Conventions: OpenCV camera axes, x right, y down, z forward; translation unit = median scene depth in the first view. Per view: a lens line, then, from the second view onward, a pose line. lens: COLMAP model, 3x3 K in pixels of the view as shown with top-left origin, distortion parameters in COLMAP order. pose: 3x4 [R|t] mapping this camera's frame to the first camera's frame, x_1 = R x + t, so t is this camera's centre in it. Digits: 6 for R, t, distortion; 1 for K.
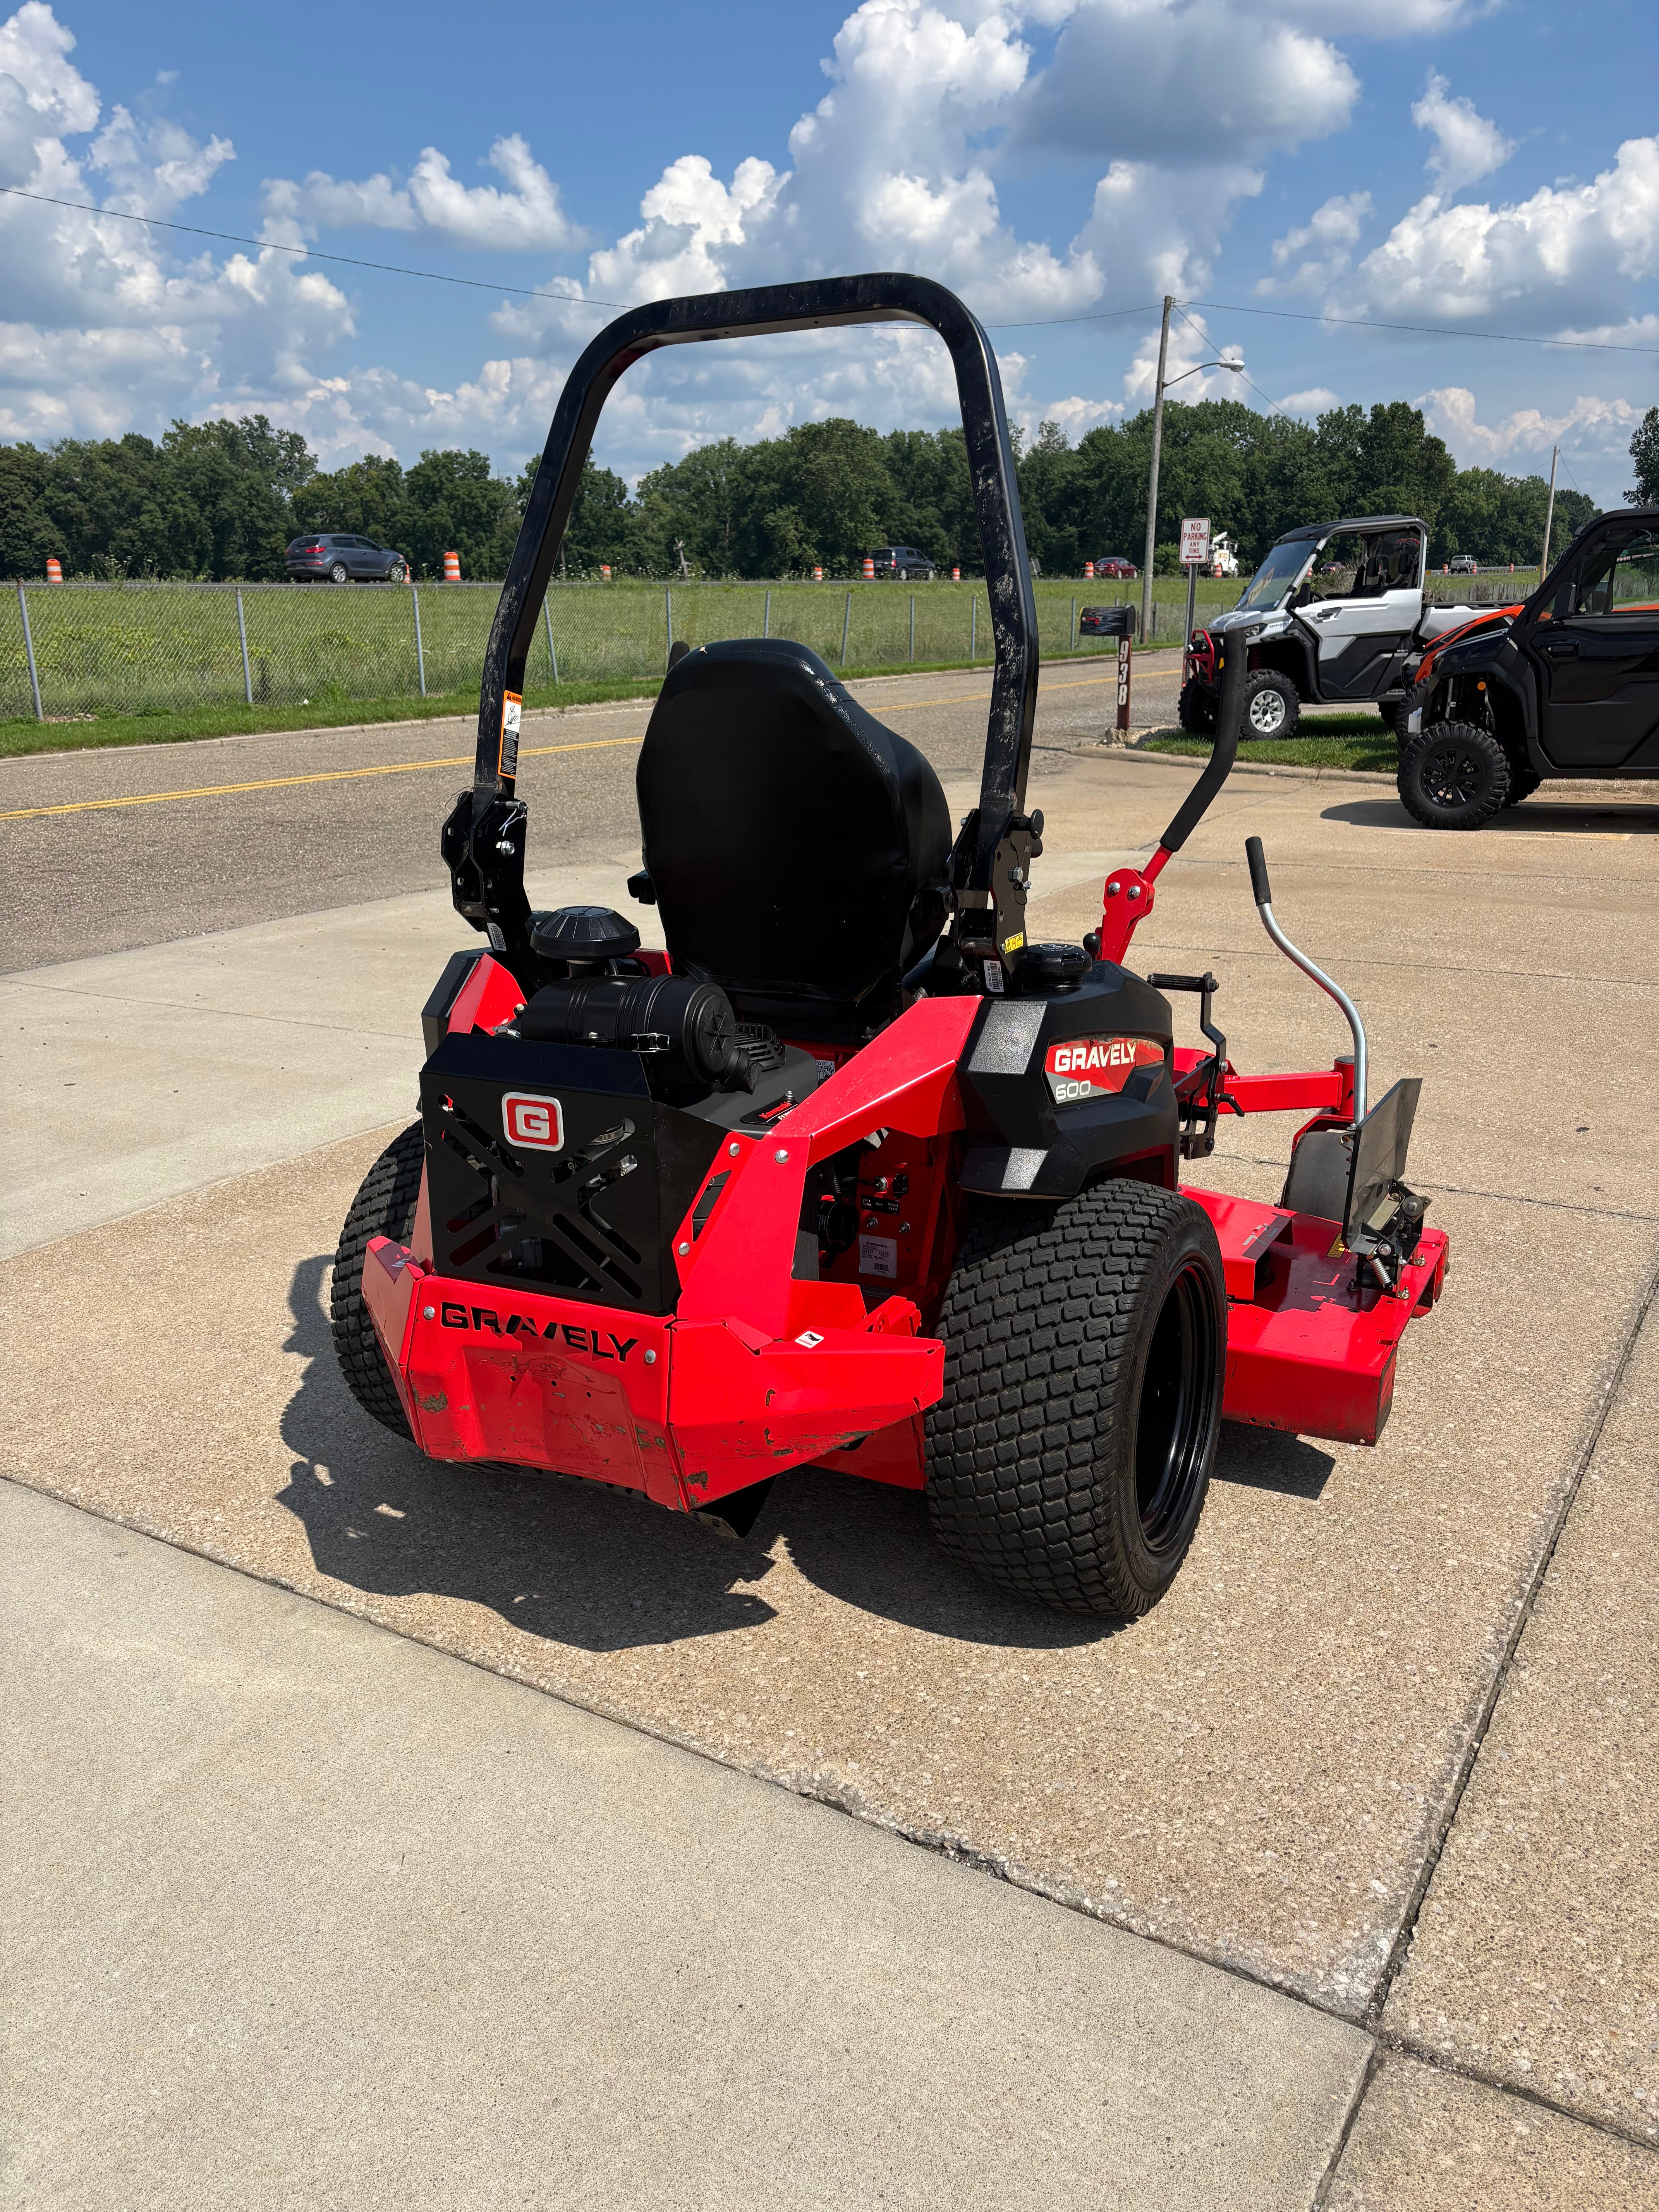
lens RADIAL K [[1669.9, 0, 833.4], [0, 1669.9, 1096.4], [0, 0, 1]] dist [0.057920, -0.066192]
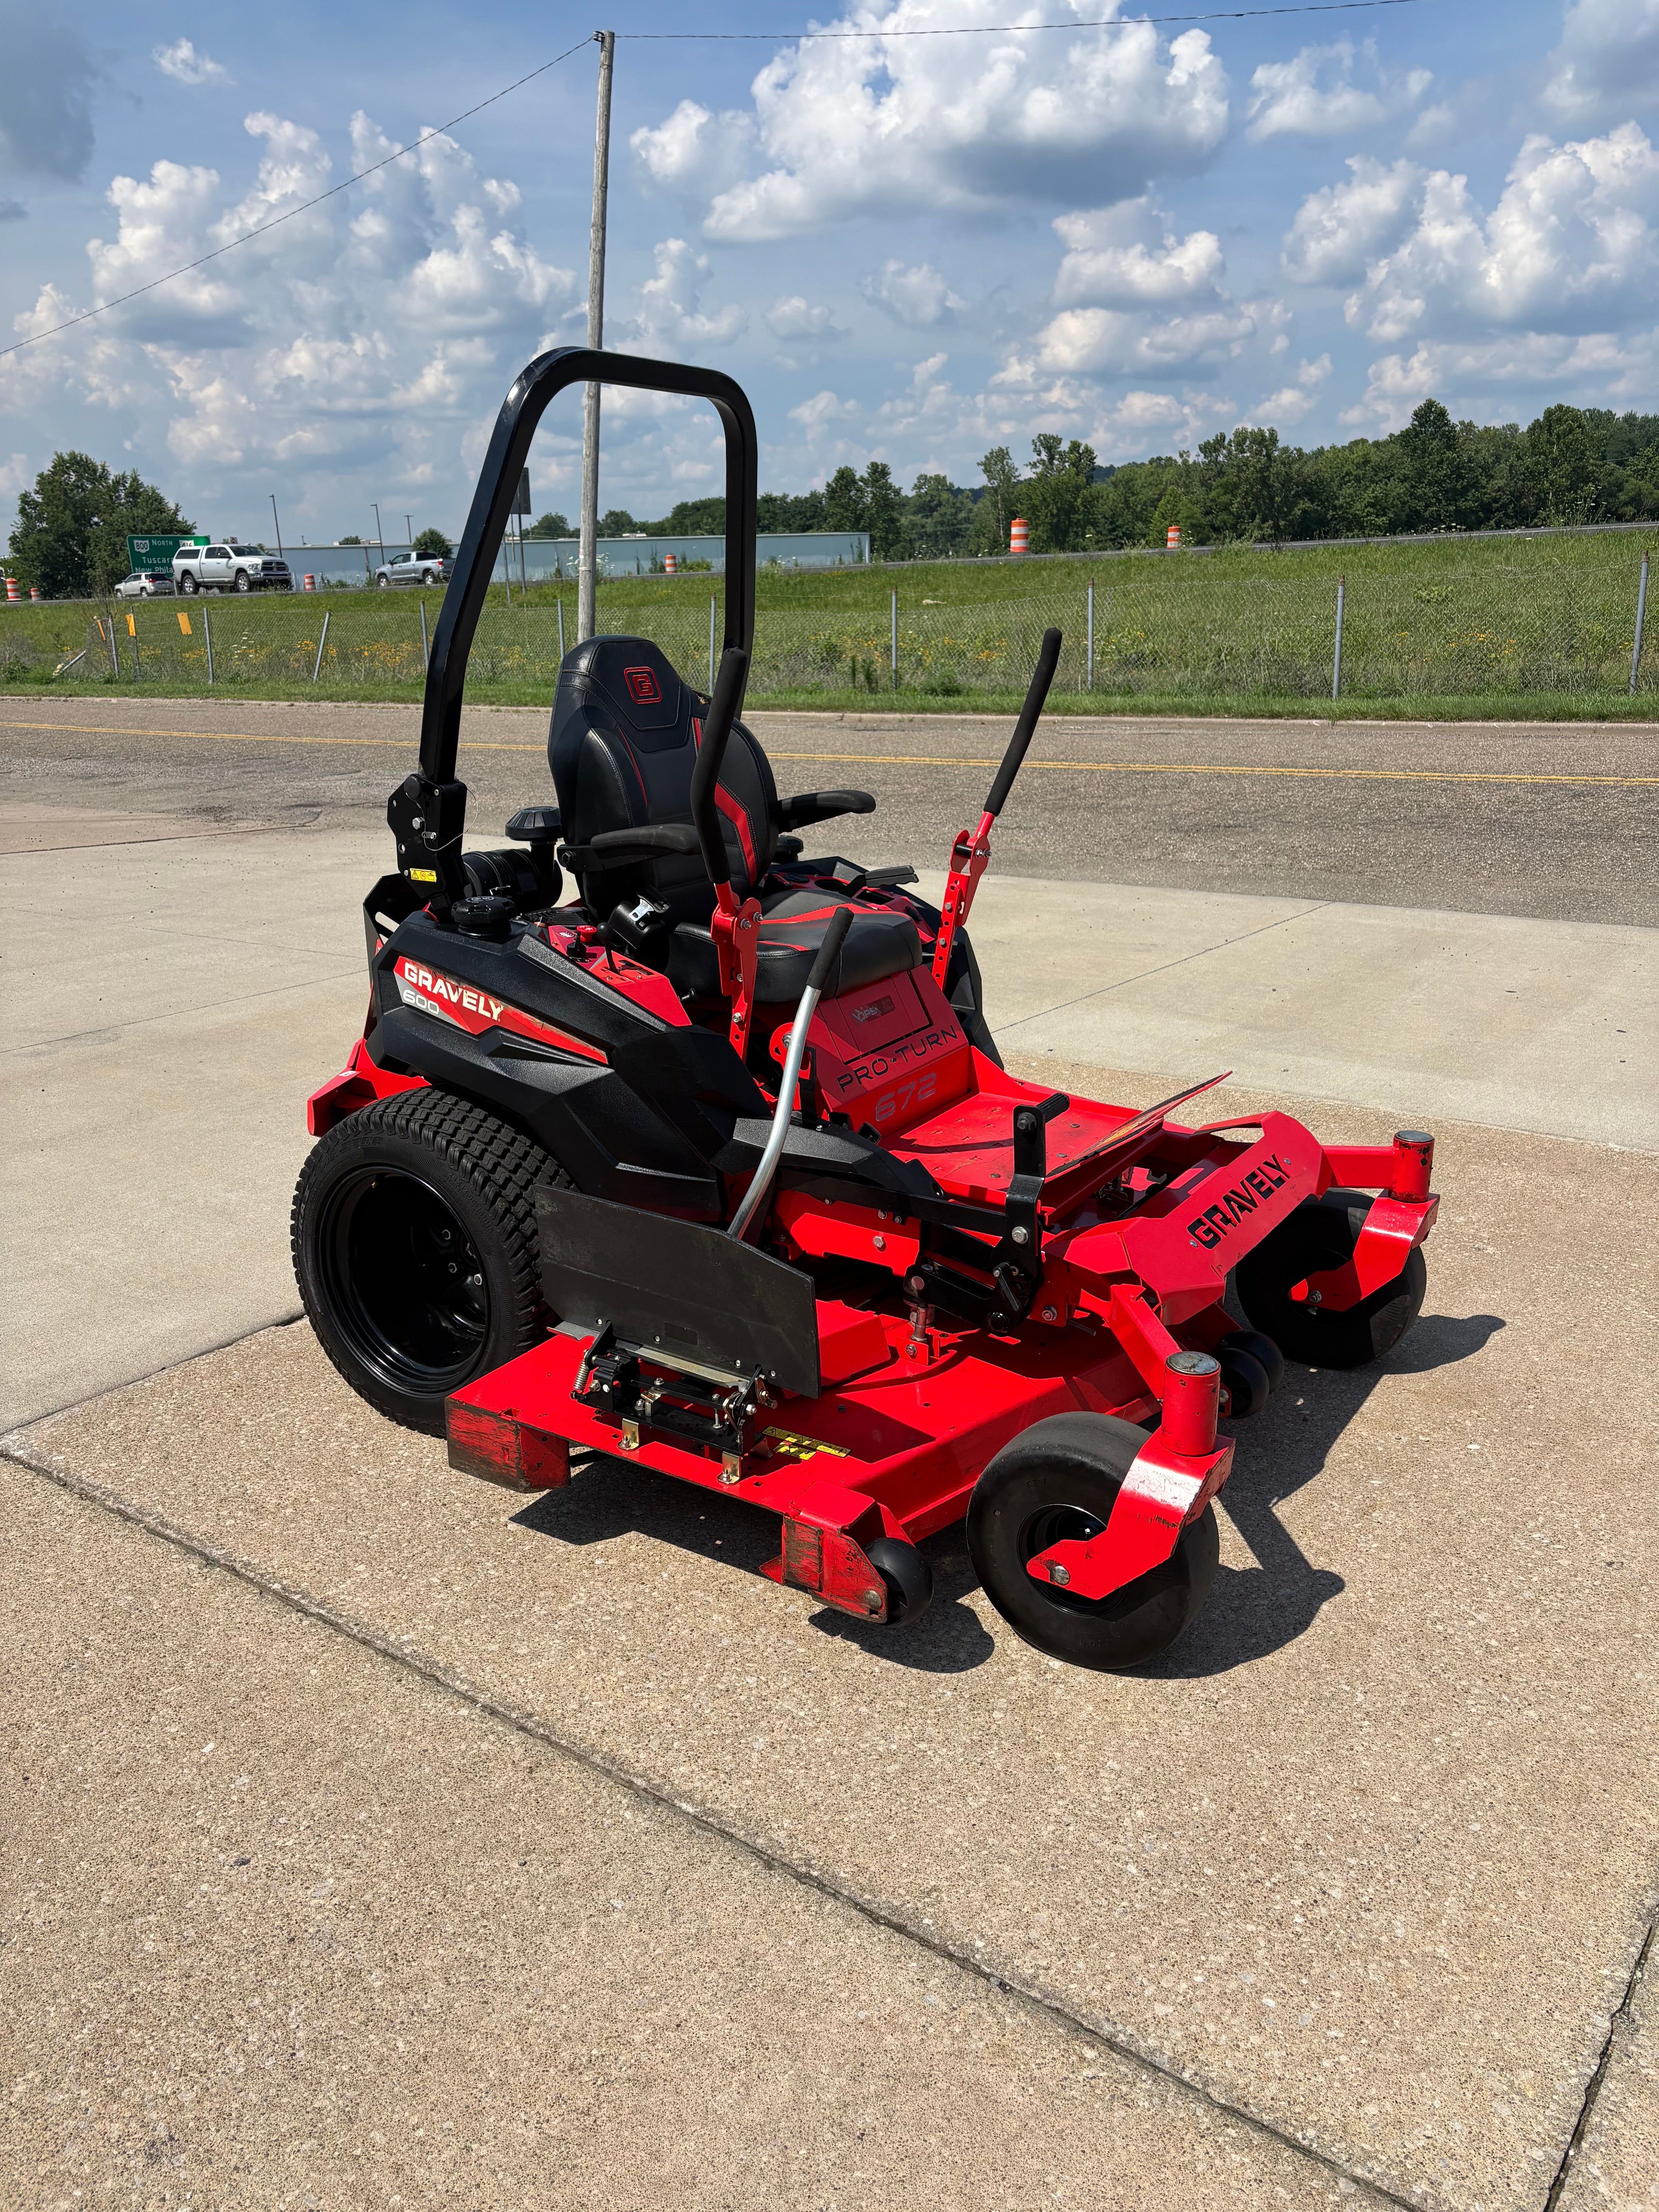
lens RADIAL K [[1669.9, 0, 807.4], [0, 1669.9, 1089.2], [0, 0, 1]] dist [0.057920, -0.066192]
pose [[-0.097769, 0.301626, -0.948400, 1.254430], [-0.245320, 0.916256, 0.316692, -0.390997], [0.964500, 0.263624, -0.015586, 1.231047]]
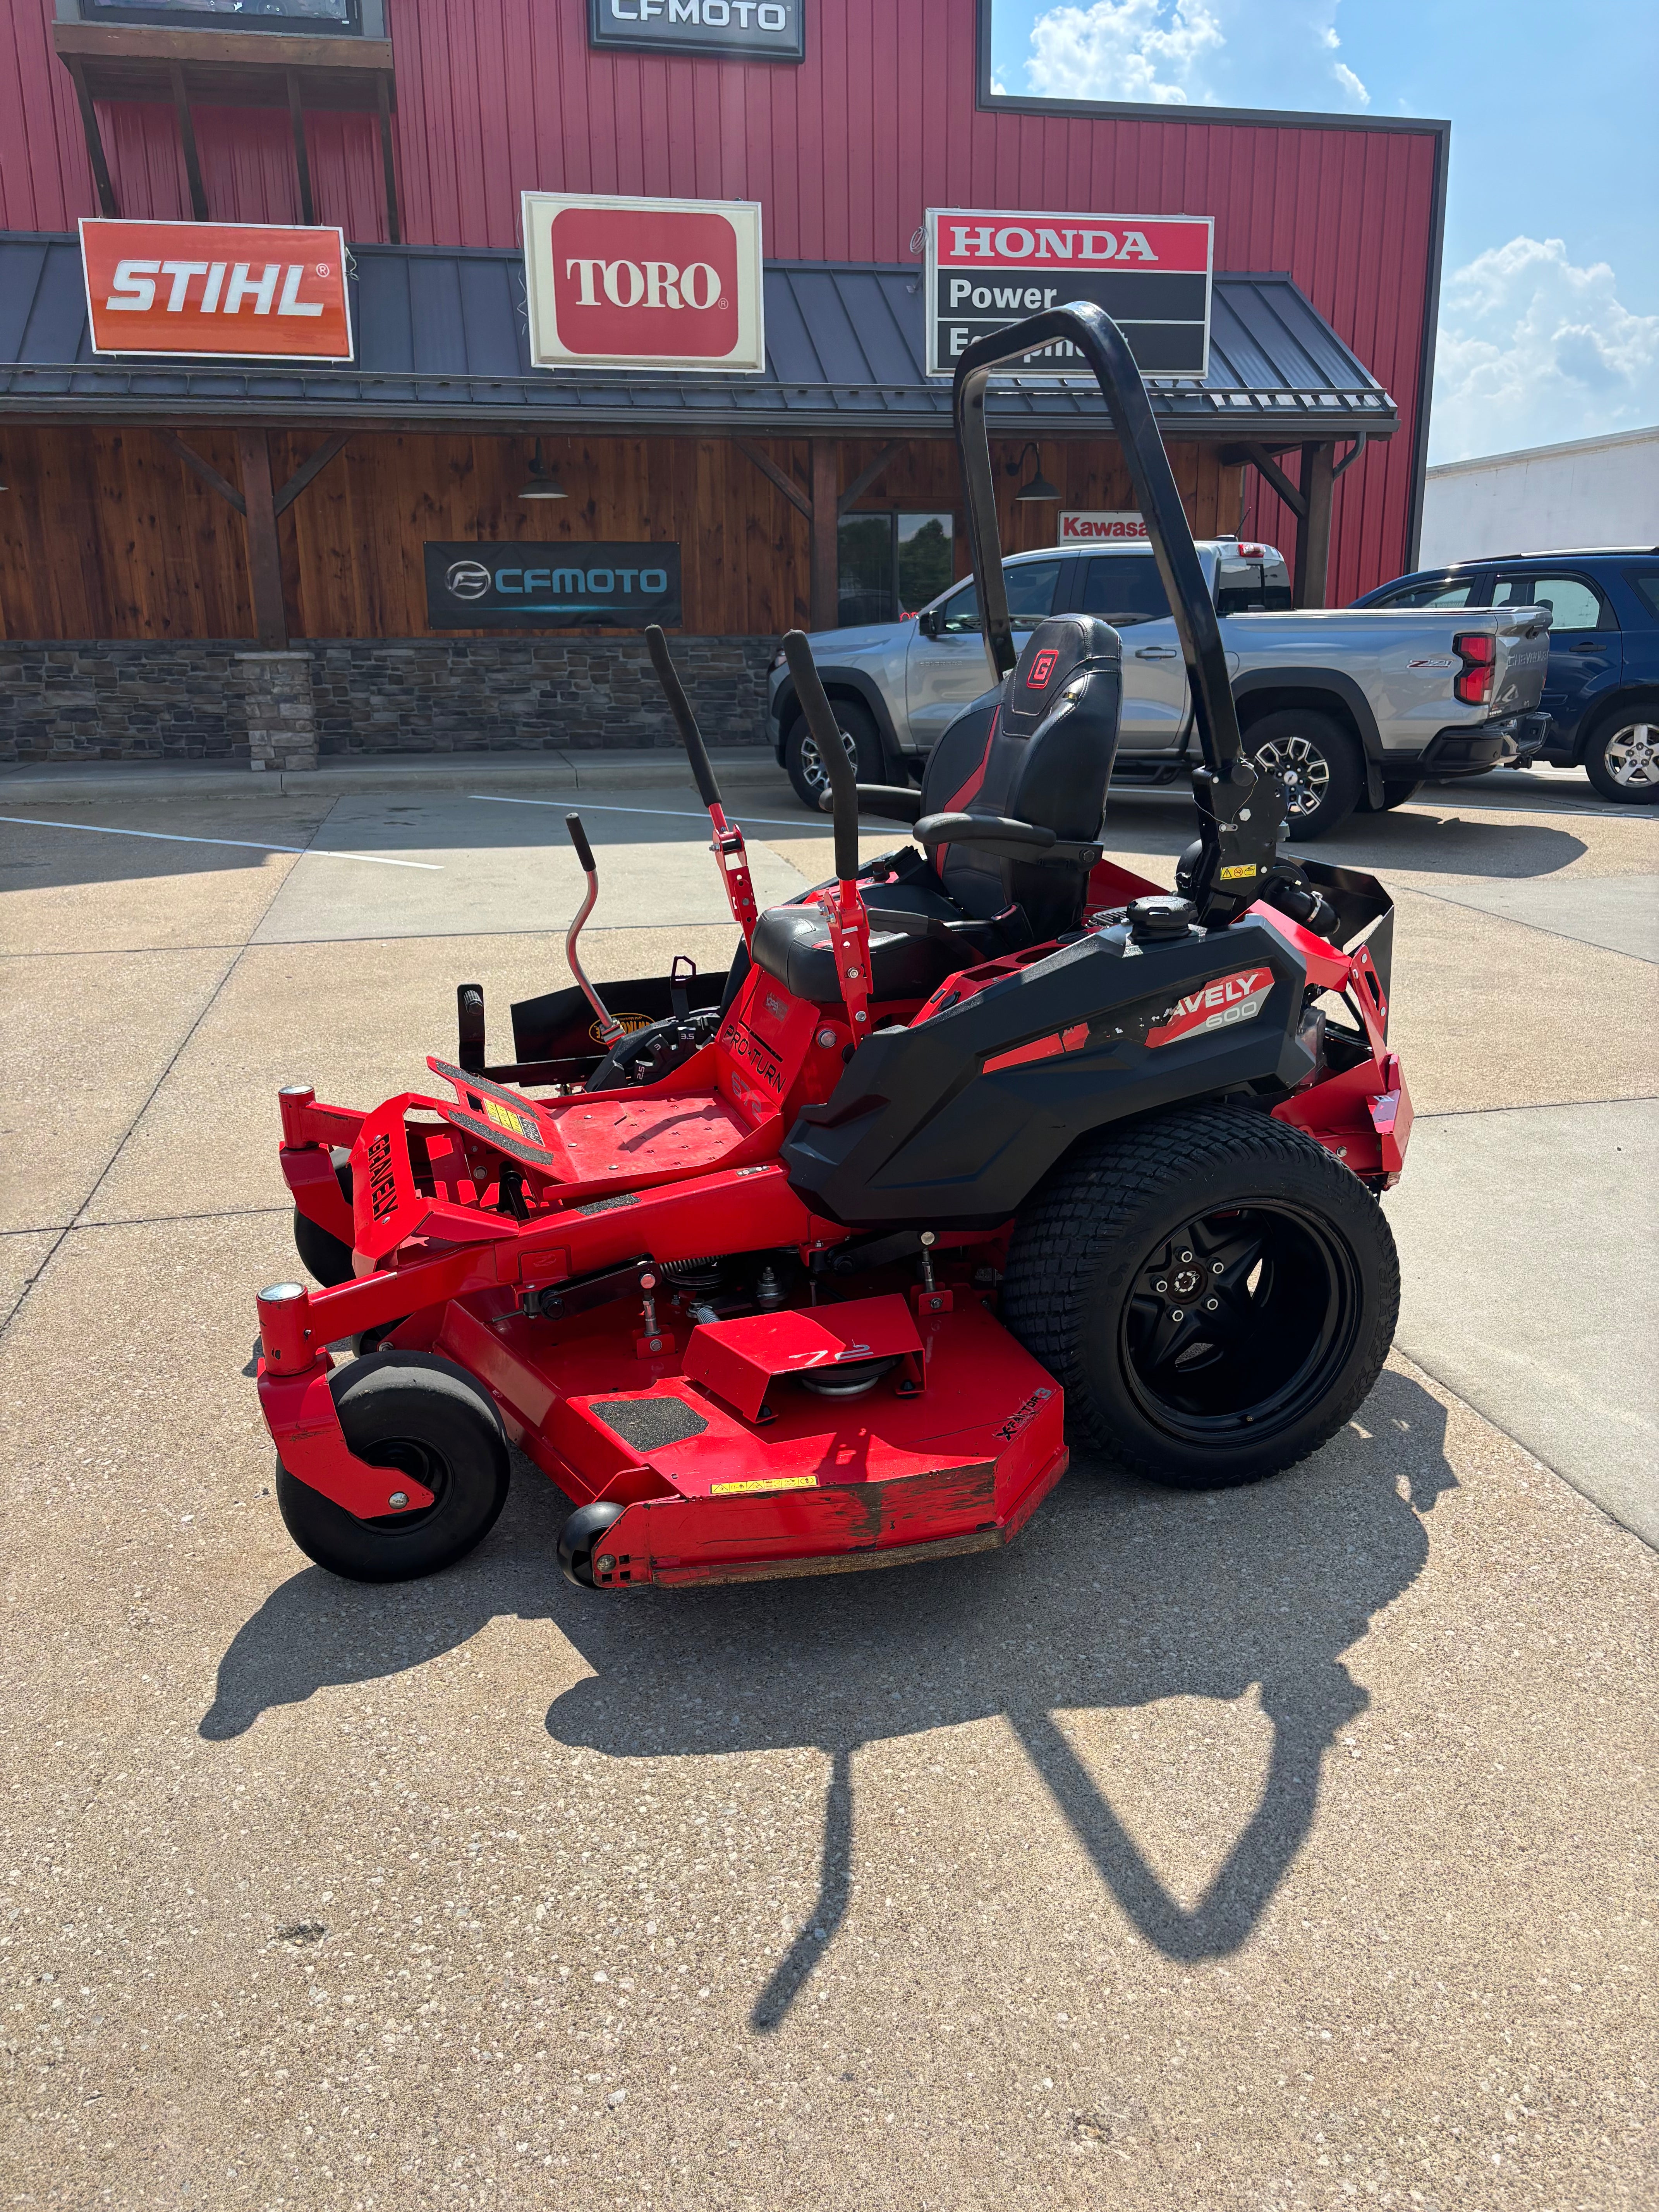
lens RADIAL K [[1669.9, 0, 844.8], [0, 1669.9, 1062.9], [0, 0, 1]] dist [0.057920, -0.066192]
pose [[-0.691697, -0.157767, 0.704744, -0.832925], [0.225364, 0.879962, 0.418184, -0.525996], [-0.686124, 0.448080, -0.573113, 1.923391]]
